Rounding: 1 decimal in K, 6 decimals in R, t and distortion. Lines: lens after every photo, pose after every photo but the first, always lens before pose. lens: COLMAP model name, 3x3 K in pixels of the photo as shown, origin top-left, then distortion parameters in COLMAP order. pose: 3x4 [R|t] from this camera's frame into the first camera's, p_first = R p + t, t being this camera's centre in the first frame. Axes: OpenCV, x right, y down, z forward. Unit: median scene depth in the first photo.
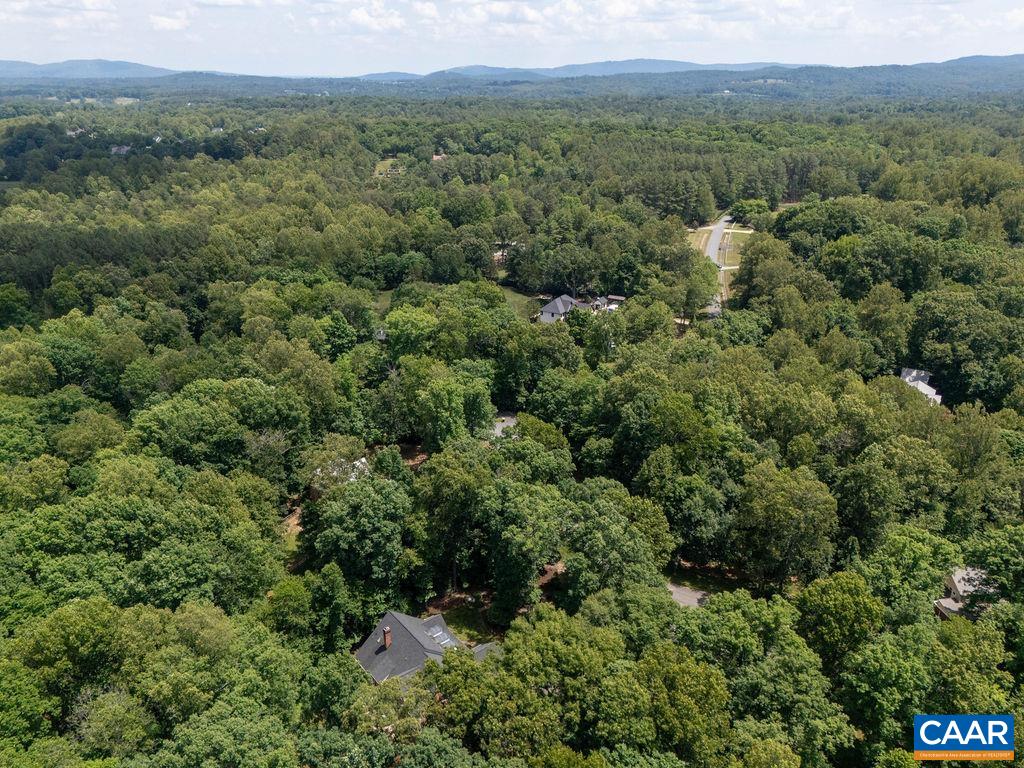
lens RADIAL K [[754.2, 0, 512.0], [0, 754.2, 384.0], [0, 0, 1]] dist [0.104312, -0.092691]
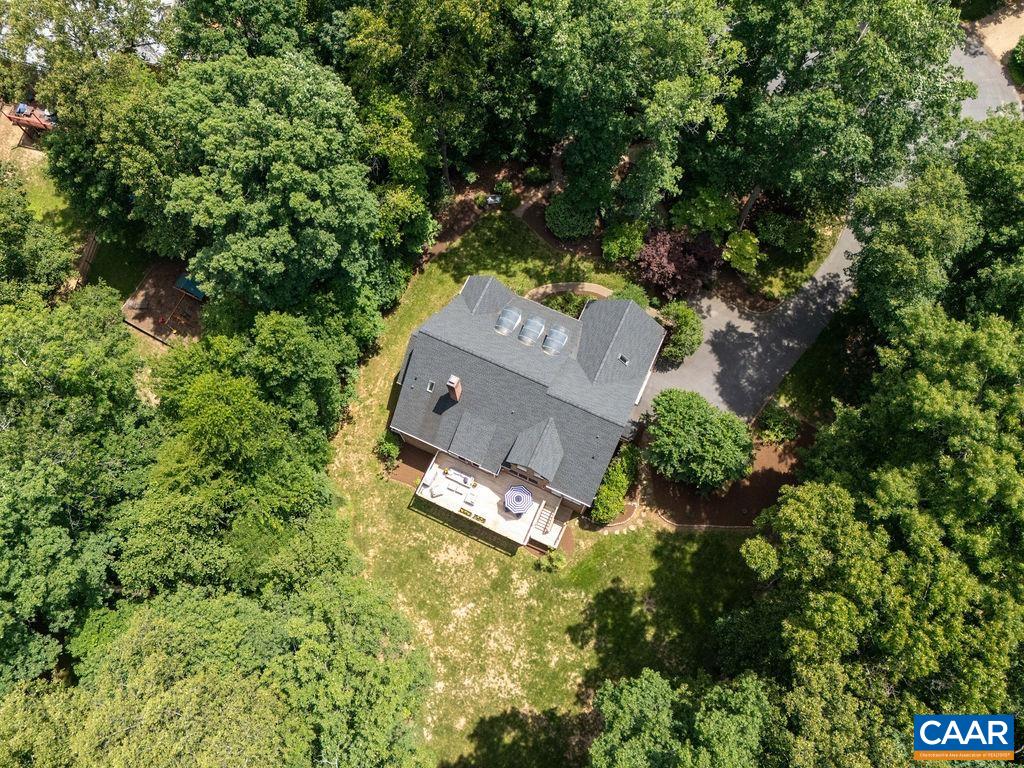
lens RADIAL K [[754.2, 0, 512.0], [0, 754.2, 384.0], [0, 0, 1]] dist [0.104312, -0.092691]
pose [[0.898749, -0.416944, 0.135673, -0.101546], [0.182870, 0.637677, 0.748282, -0.016617], [-0.398507, -0.647708, 0.649359, 0.346263]]
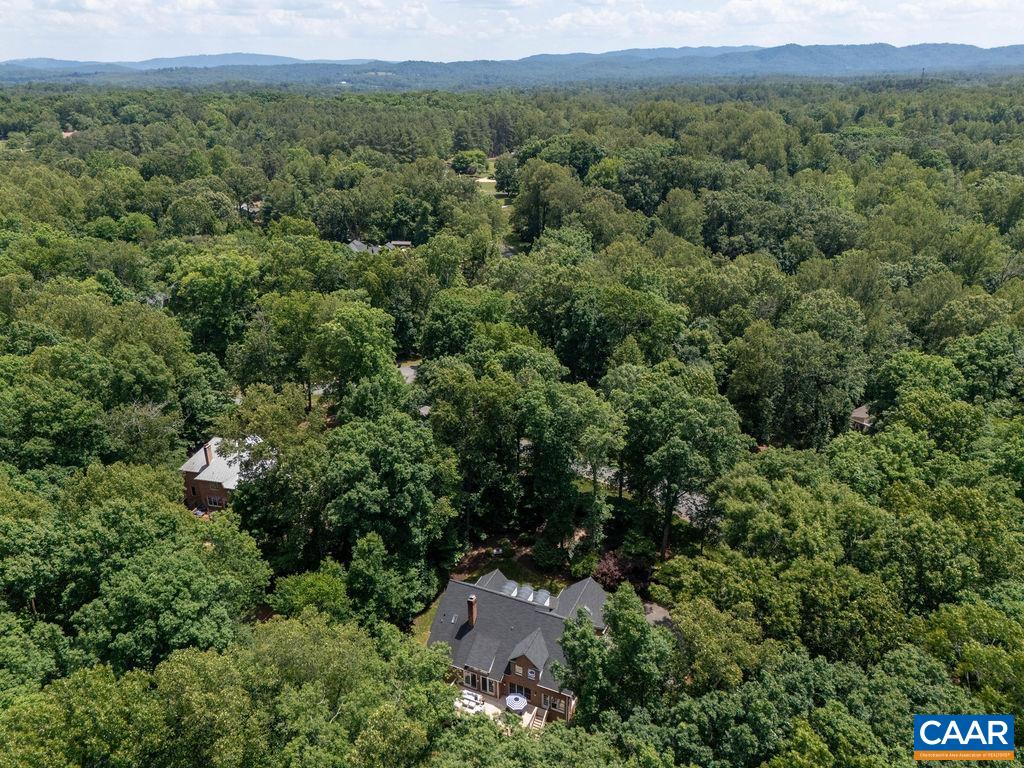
lens RADIAL K [[754.2, 0, 512.0], [0, 754.2, 384.0], [0, 0, 1]] dist [0.104312, -0.092691]
pose [[0.895896, -0.179562, 0.406359, -0.200866], [0.175997, 0.983293, 0.046478, 0.047784], [-0.407915, 0.029878, 0.912531, 0.162869]]
